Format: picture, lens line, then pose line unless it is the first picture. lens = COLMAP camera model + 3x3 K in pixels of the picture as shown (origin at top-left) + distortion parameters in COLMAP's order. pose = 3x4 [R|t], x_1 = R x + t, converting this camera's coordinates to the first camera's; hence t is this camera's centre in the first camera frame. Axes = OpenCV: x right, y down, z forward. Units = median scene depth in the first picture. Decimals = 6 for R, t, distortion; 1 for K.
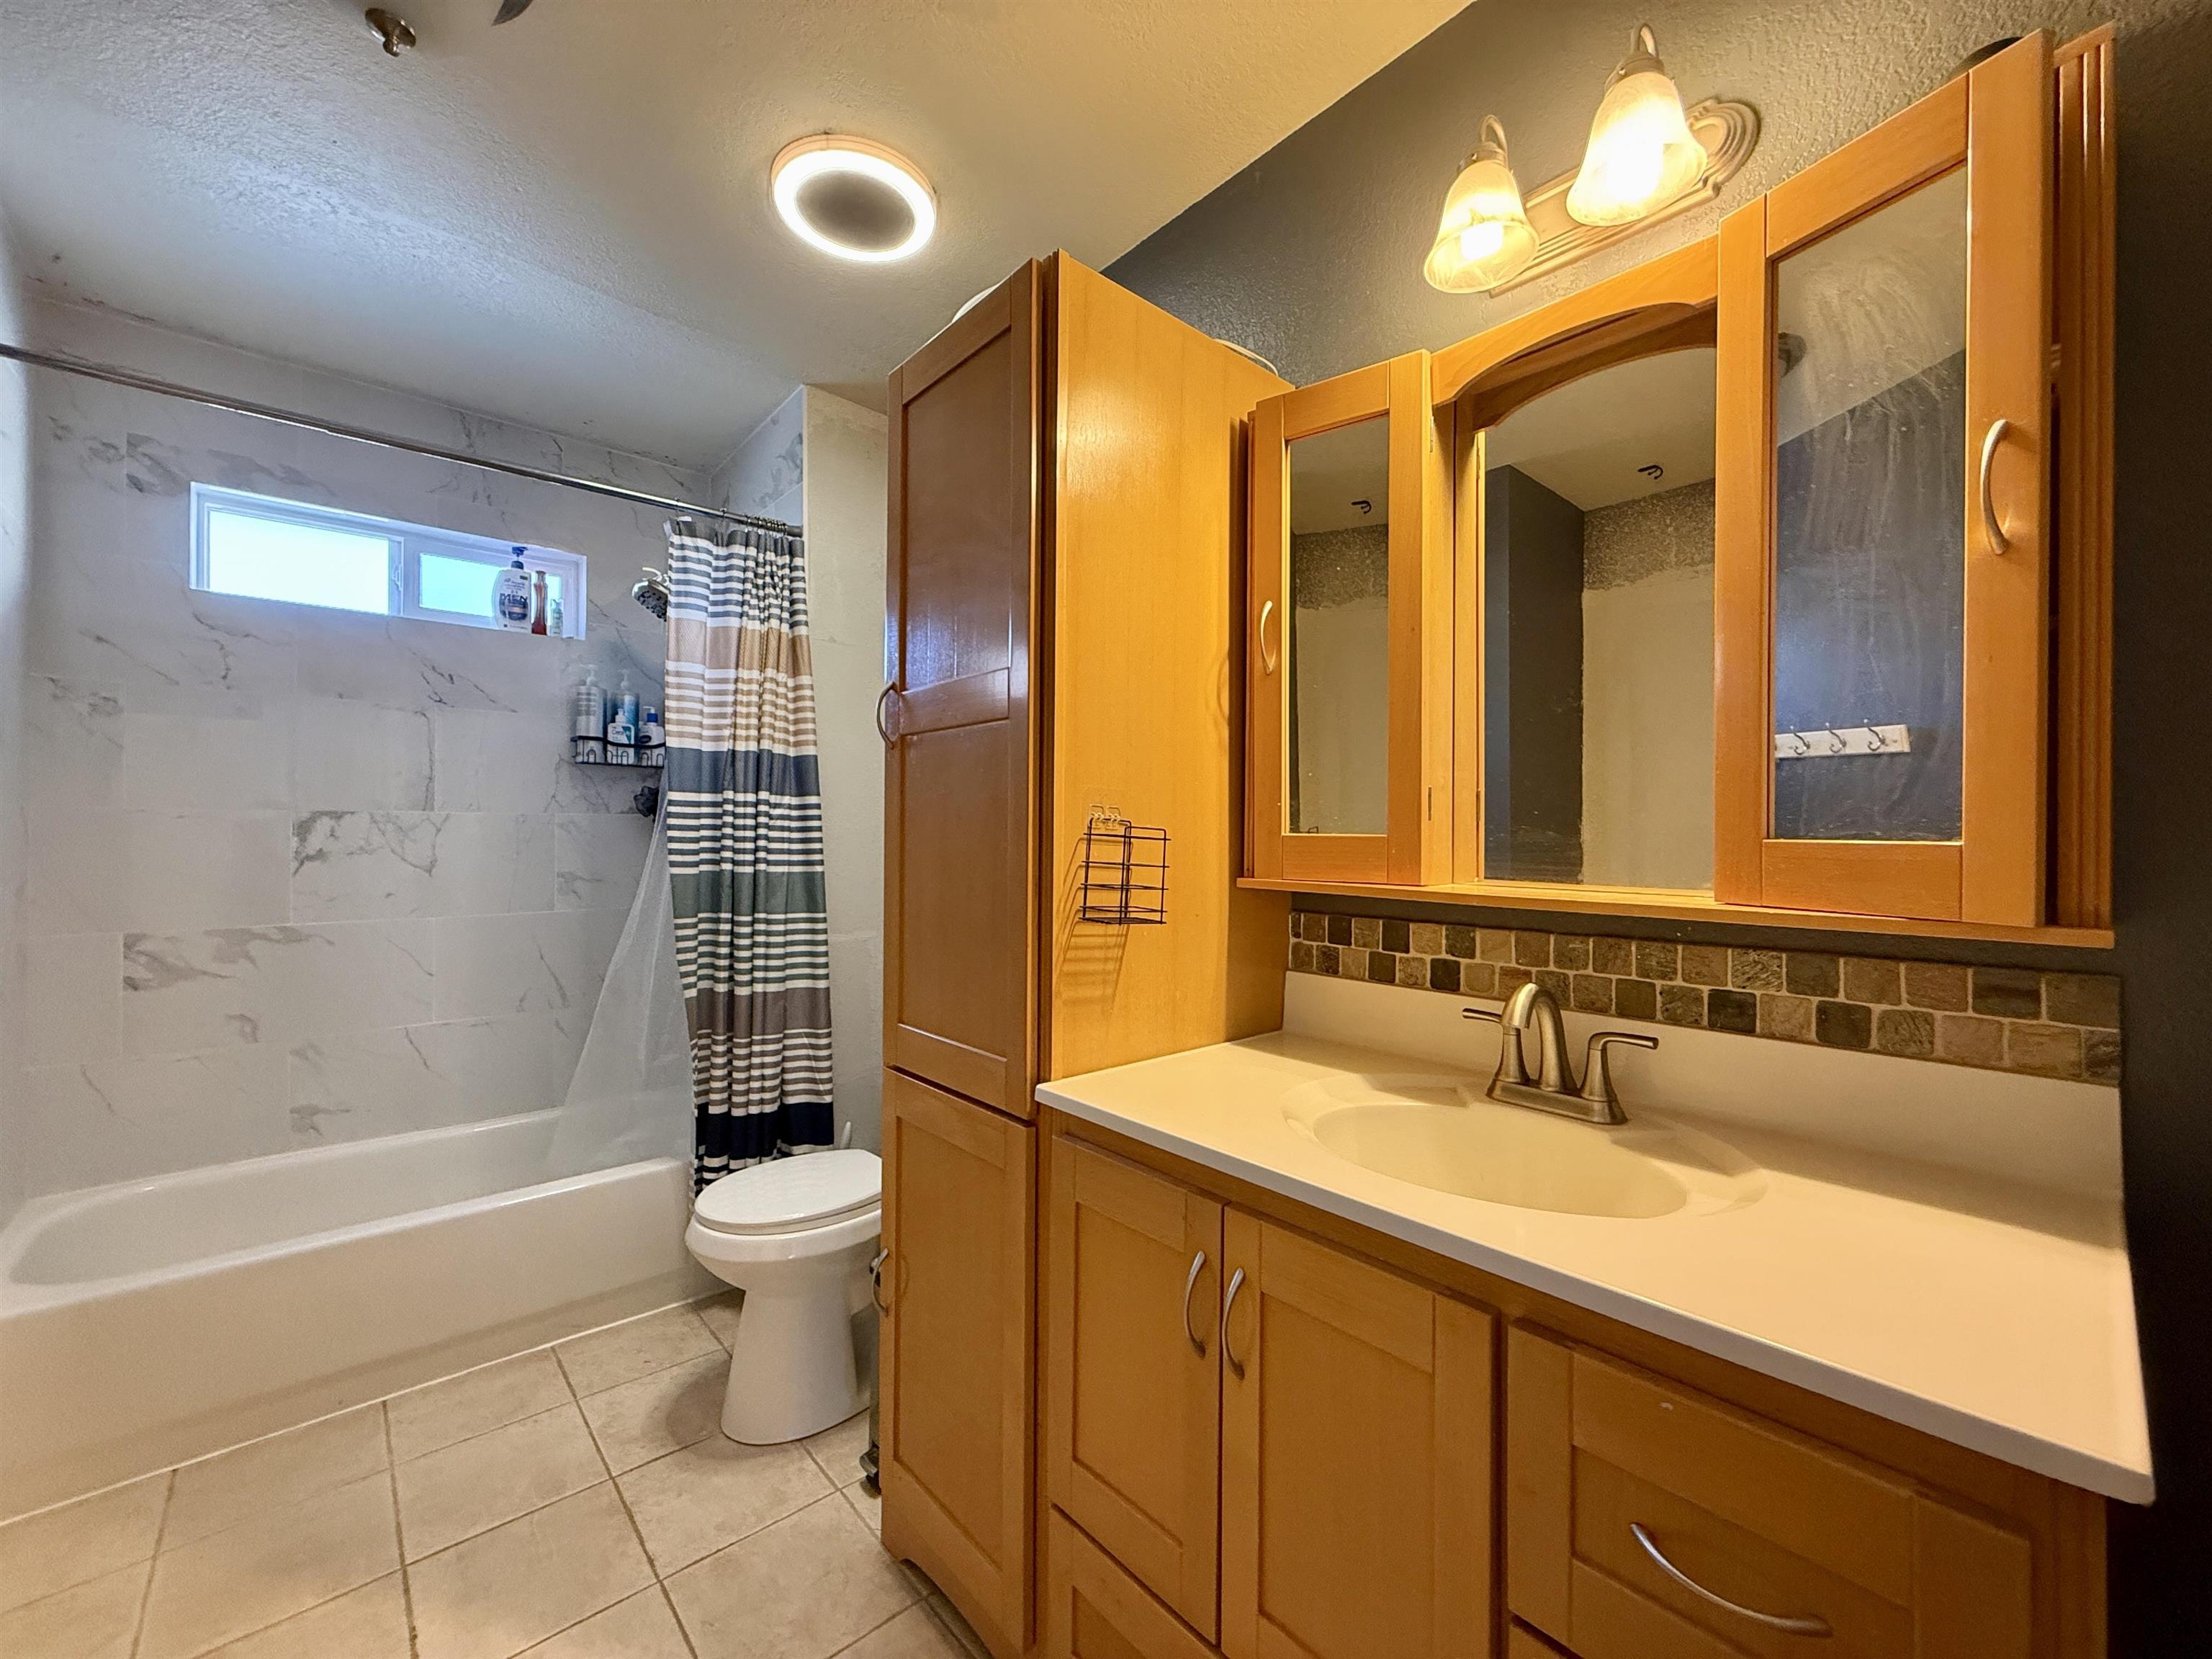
lens RADIAL K [[889.0, 0, 1106.0], [0, 889.0, 829.5], [0, 0, 1]] dist [-0.000019, -0.000502]
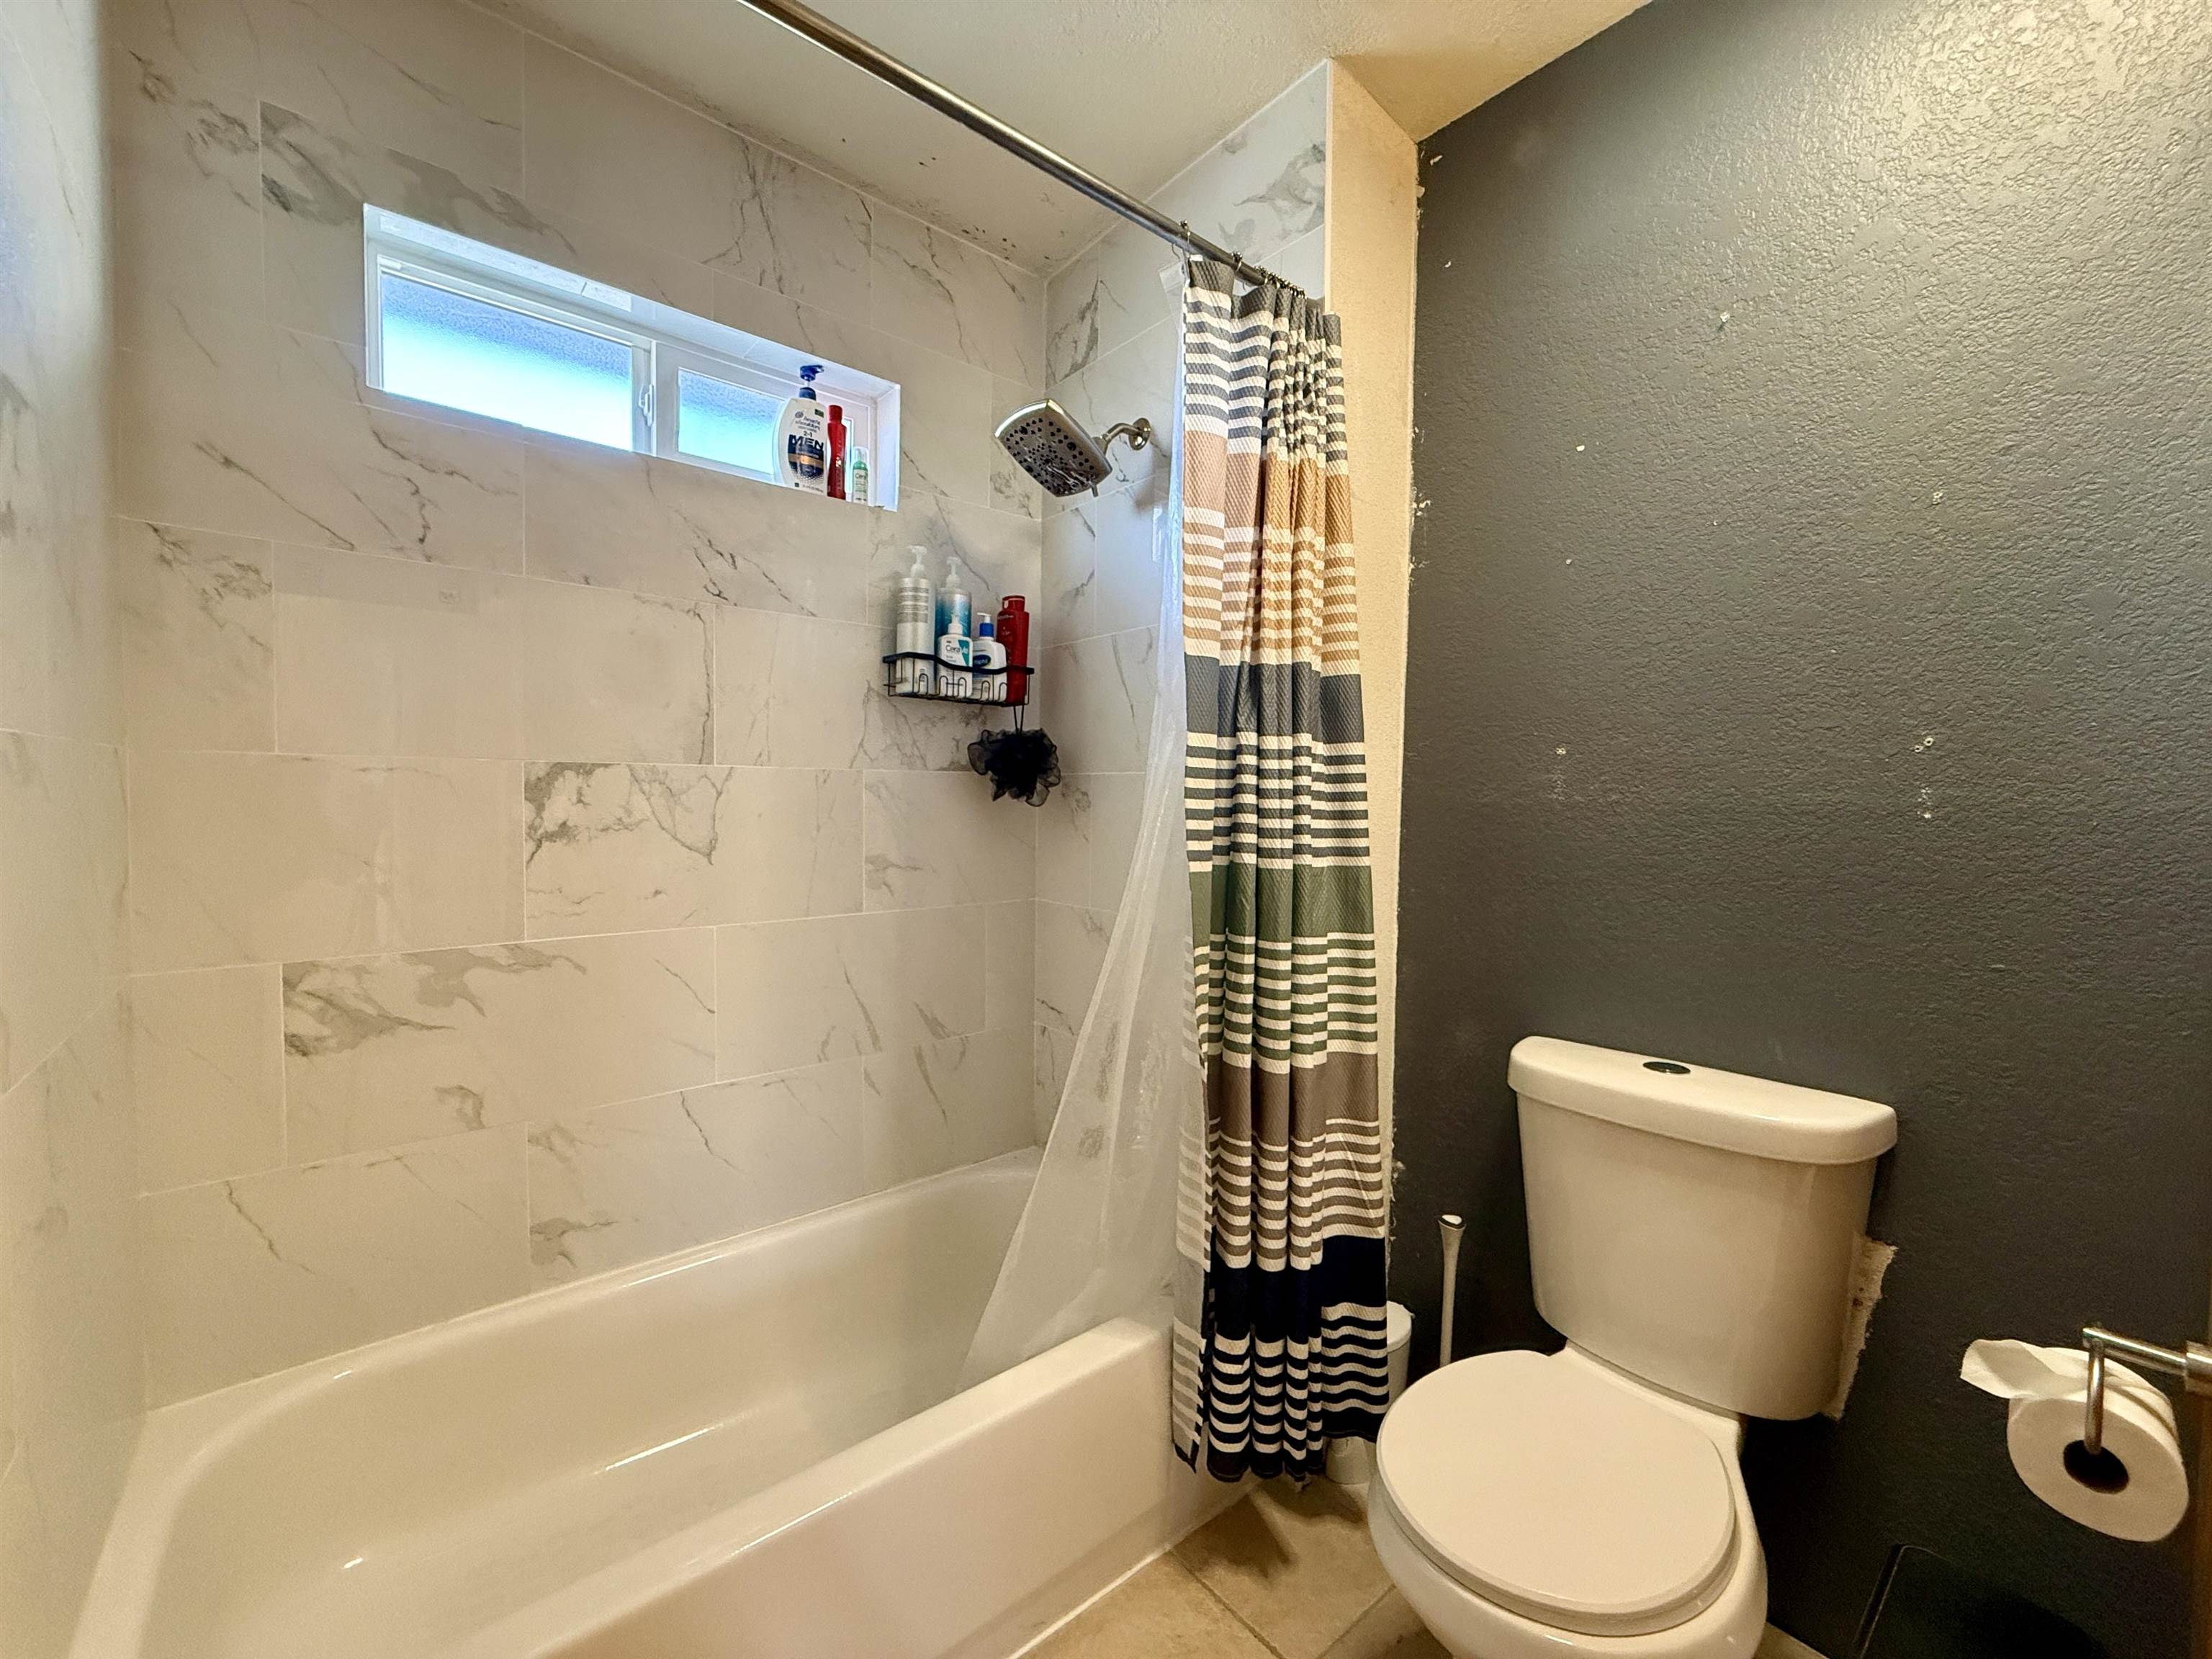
lens RADIAL K [[891.2, 0, 1106.0], [0, 891.2, 829.5], [0, 0, 1]] dist [-0.003197, -0.000053]
pose [[0.999505, 0.008418, -0.030300, -0.488809], [-0.007109, 0.999048, 0.043034, -0.002948], [0.030634, -0.042797, 0.998614, 0.386403]]
